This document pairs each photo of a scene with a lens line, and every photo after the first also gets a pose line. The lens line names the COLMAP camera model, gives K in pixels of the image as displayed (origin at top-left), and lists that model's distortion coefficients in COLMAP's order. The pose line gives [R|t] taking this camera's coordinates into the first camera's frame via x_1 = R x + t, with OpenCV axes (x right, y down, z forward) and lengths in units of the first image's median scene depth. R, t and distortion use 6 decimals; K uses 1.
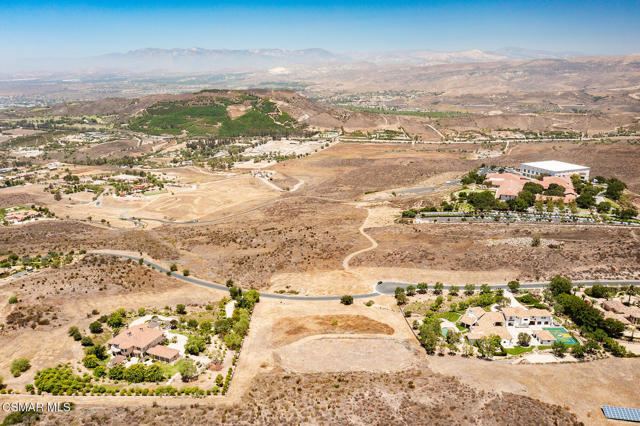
lens RADIAL K [[513.6, 0, 321.0], [0, 513.6, 212.7], [0, 0, 1]] dist [-0.015223, 0.030226]
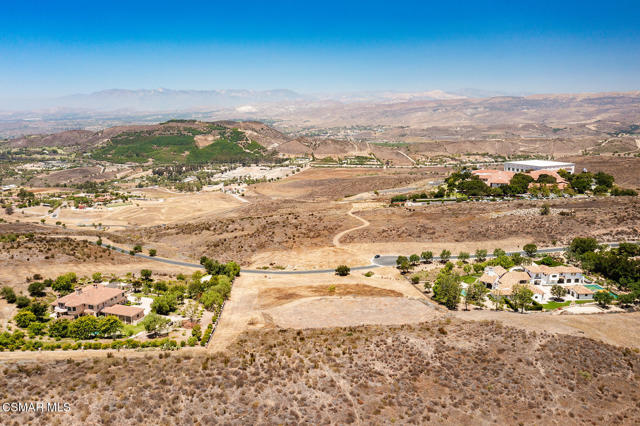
lens RADIAL K [[513.6, 0, 321.2], [0, 513.6, 212.8], [0, 0, 1]] dist [-0.015223, 0.030226]
pose [[0.997876, -0.018481, 0.062465, -0.031916], [0.023232, 0.996822, -0.076204, 0.118110], [-0.060858, 0.077493, 0.995134, 0.117798]]
